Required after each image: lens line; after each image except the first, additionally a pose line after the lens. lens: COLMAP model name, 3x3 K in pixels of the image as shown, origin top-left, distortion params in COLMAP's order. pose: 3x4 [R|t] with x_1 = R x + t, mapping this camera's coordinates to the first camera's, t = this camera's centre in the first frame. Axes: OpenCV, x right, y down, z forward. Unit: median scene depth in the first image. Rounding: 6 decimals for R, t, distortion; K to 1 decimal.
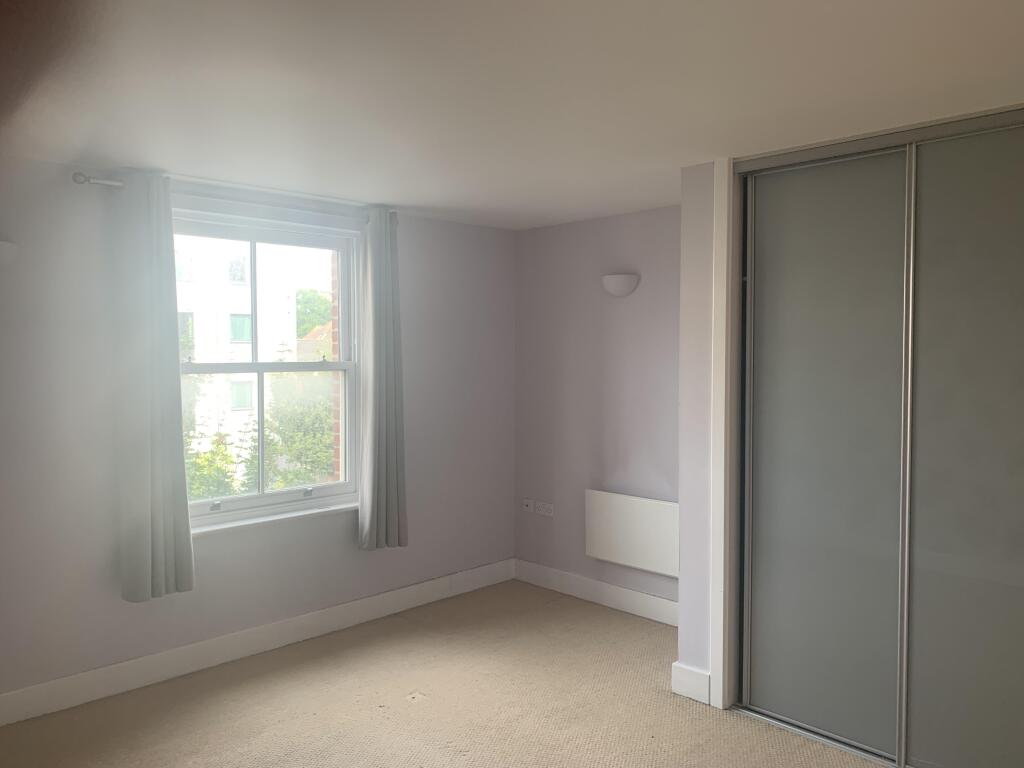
lens RADIAL K [[773.7, 0, 512.0], [0, 773.7, 384.0], [0, 0, 1]] dist [0.000337, 0.000932]
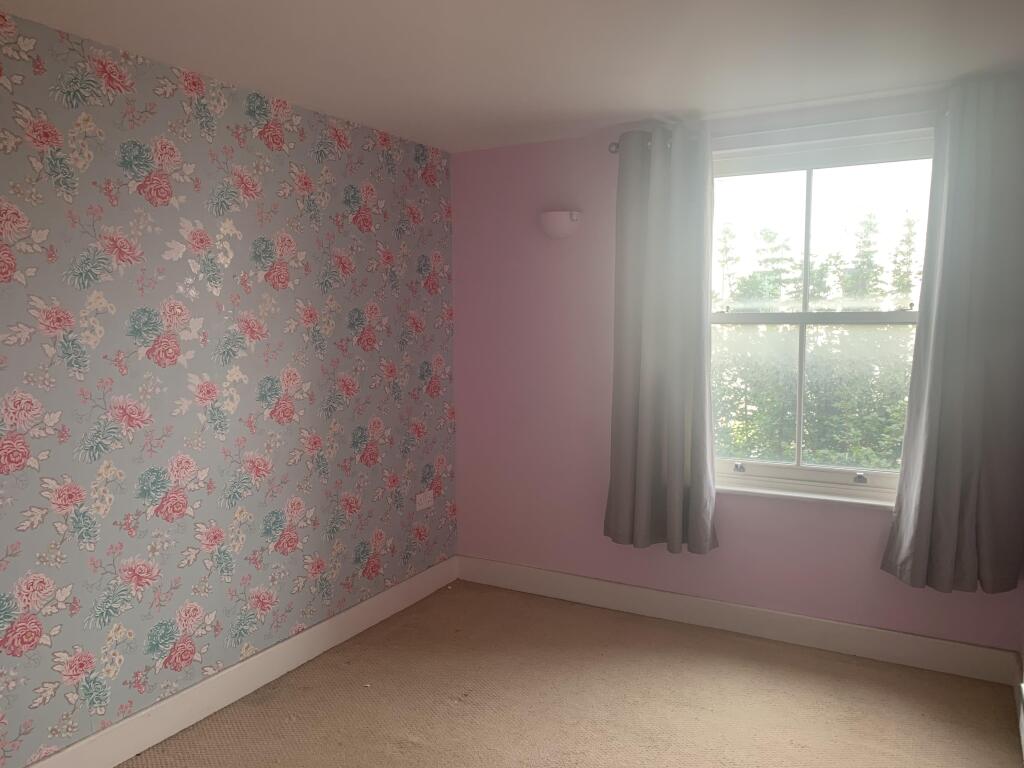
lens RADIAL K [[773.7, 0, 512.0], [0, 773.7, 384.0], [0, 0, 1]] dist [0.000337, 0.000932]
pose [[0.266551, 0.090837, -0.959531, 0.413380], [-0.027251, 0.995861, 0.086706, -0.015286], [0.963435, 0.003036, 0.267923, 0.464954]]
